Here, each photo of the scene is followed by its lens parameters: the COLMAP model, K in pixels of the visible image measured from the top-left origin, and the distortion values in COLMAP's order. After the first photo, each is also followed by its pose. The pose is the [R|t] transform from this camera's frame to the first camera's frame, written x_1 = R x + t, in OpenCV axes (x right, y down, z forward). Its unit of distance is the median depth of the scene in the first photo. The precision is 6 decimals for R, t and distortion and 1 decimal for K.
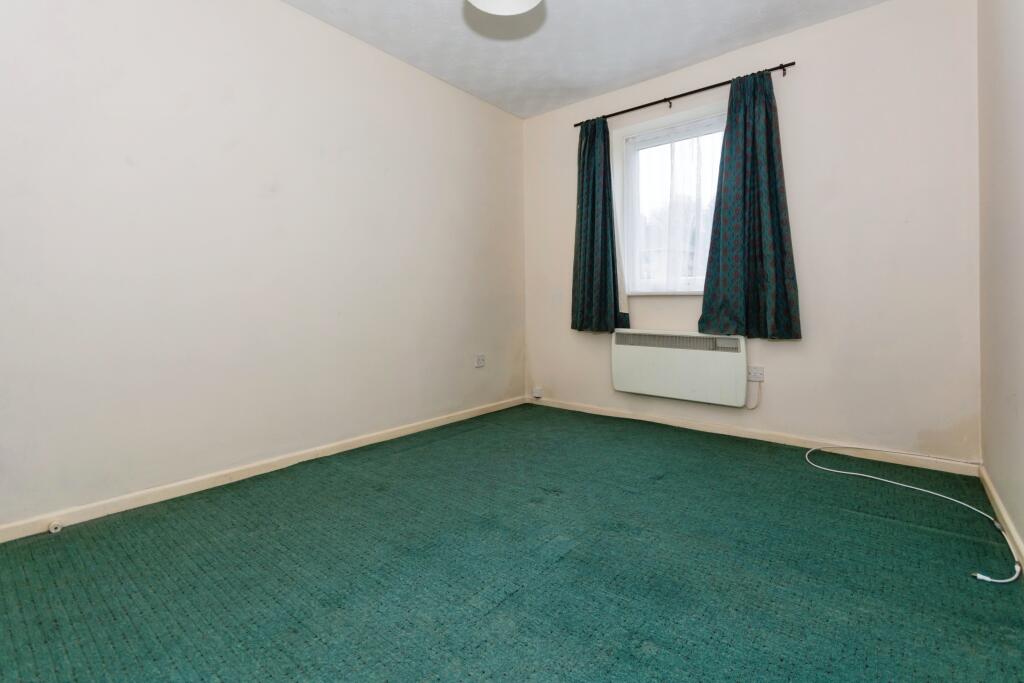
lens RADIAL K [[427.7, 0, 462.2], [0, 427.7, 309.2], [0, 0, 1]] dist [0.002335, 0.000212]
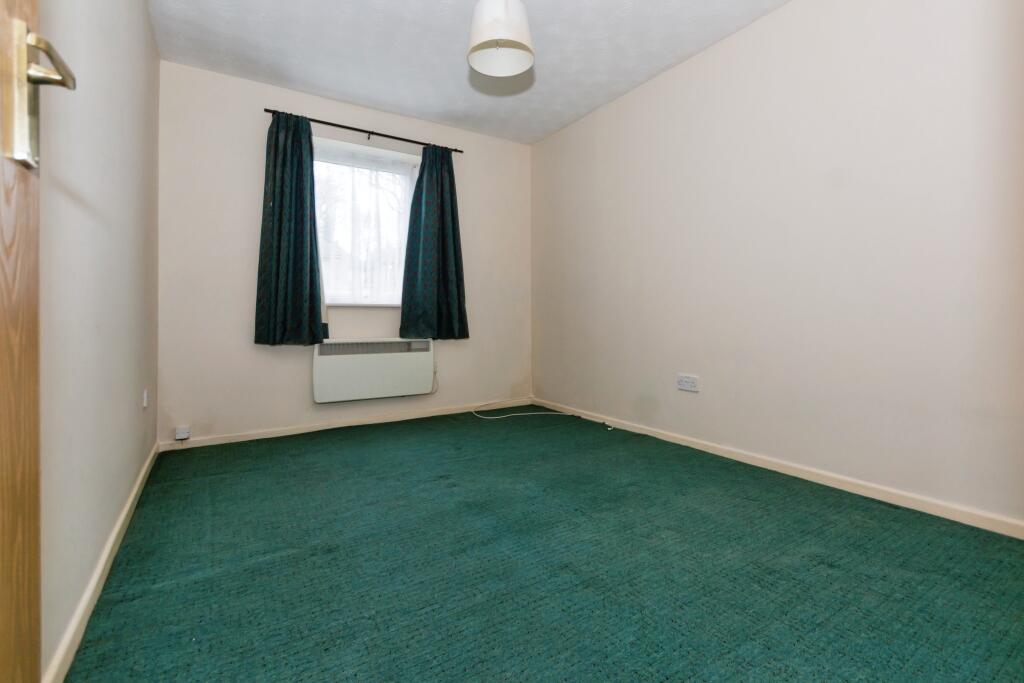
lens RADIAL K [[462.0, 0, 517.3], [0, 462.0, 319.1], [0, 0, 1]] dist [0.000050, 0.000141]
pose [[0.328702, -0.006261, 0.944413, -0.562614], [0.010340, 0.999942, 0.003030, -0.000137], [-0.944377, 0.008769, 0.328747, 0.254557]]
